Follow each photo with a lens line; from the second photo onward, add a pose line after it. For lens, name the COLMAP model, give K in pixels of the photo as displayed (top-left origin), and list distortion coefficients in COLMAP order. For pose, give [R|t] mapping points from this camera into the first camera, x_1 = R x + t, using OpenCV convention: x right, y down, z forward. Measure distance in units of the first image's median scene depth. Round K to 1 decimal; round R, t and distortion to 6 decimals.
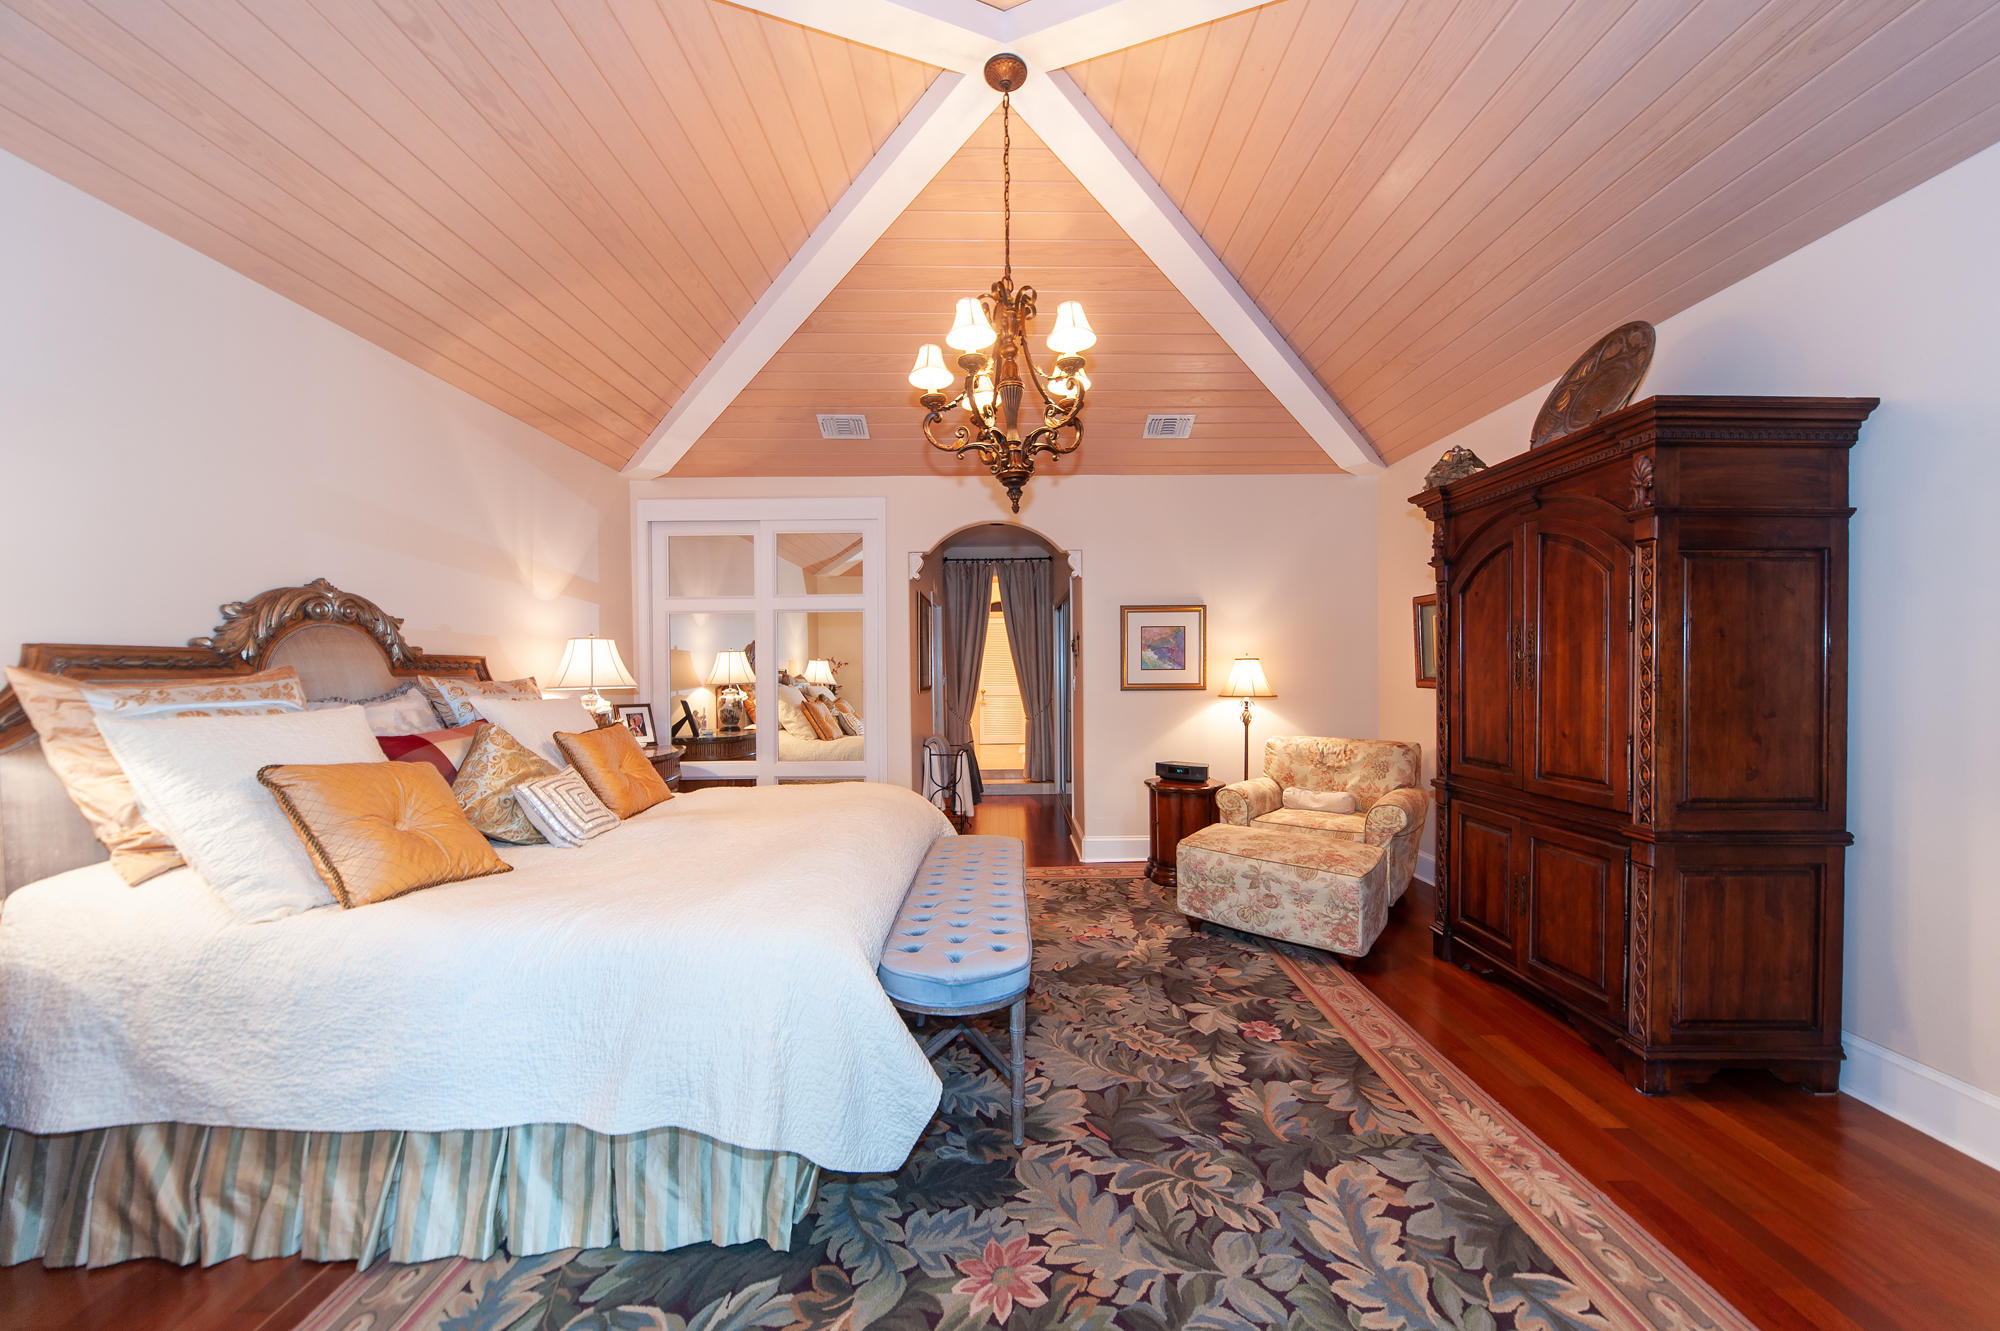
lens RADIAL K [[690.0, 0, 1006.5], [0, 690.0, 675.0], [0, 0, 1]] dist [0.002080, 0.000276]
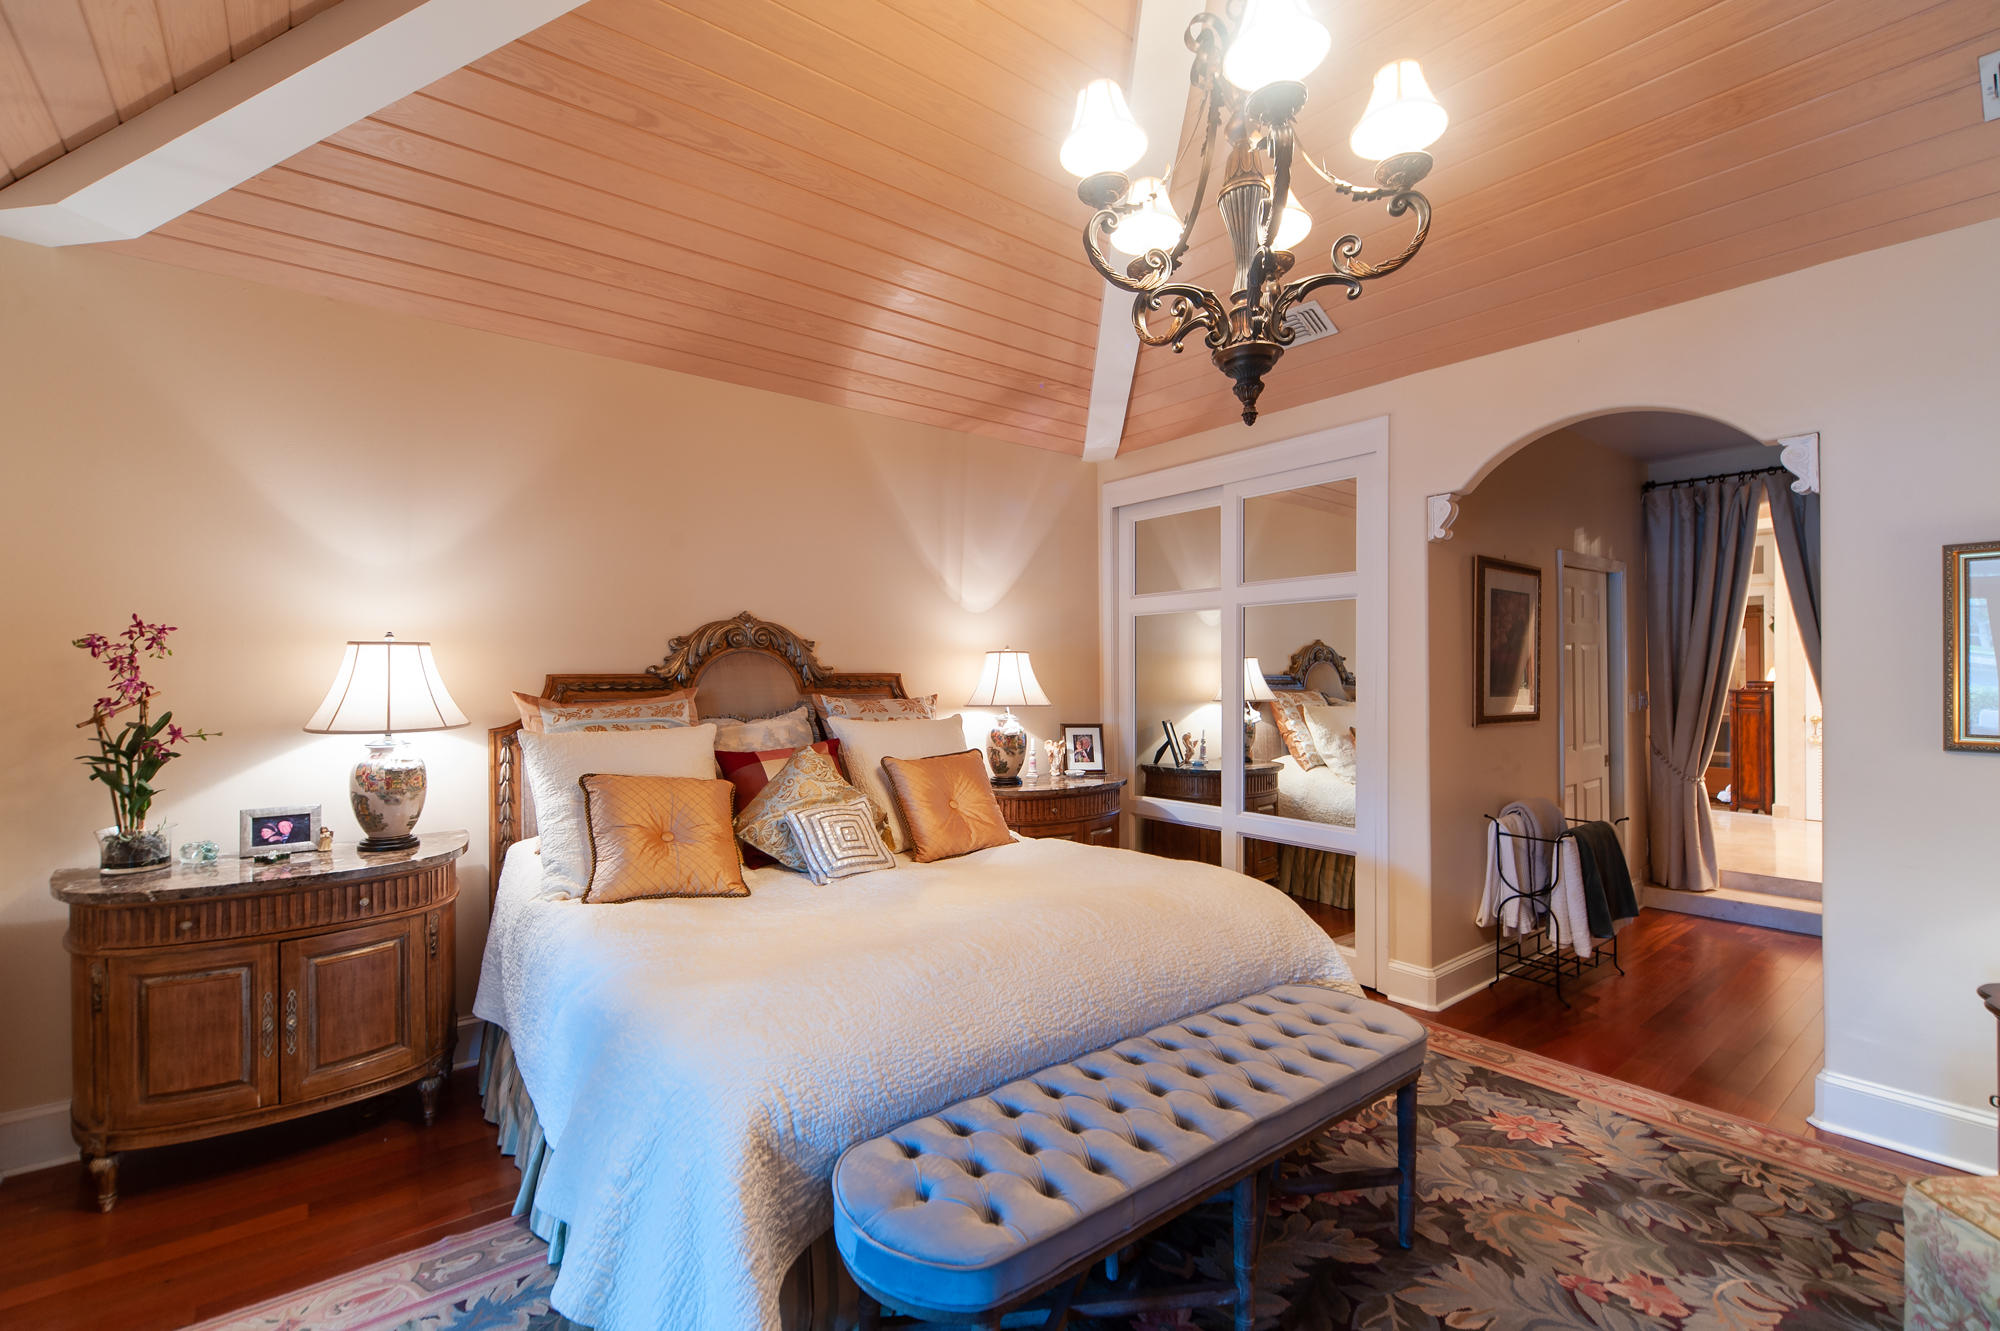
lens RADIAL K [[869.5, 0, 1001.5], [0, 869.5, 665.7], [0, 0, 1]] dist [-0.000052, -0.000195]
pose [[0.613530, -0.000716, -0.789671, 0.365042], [-0.006317, 0.999963, -0.005814, -0.034067], [0.789646, 0.008555, 0.613503, 0.364525]]
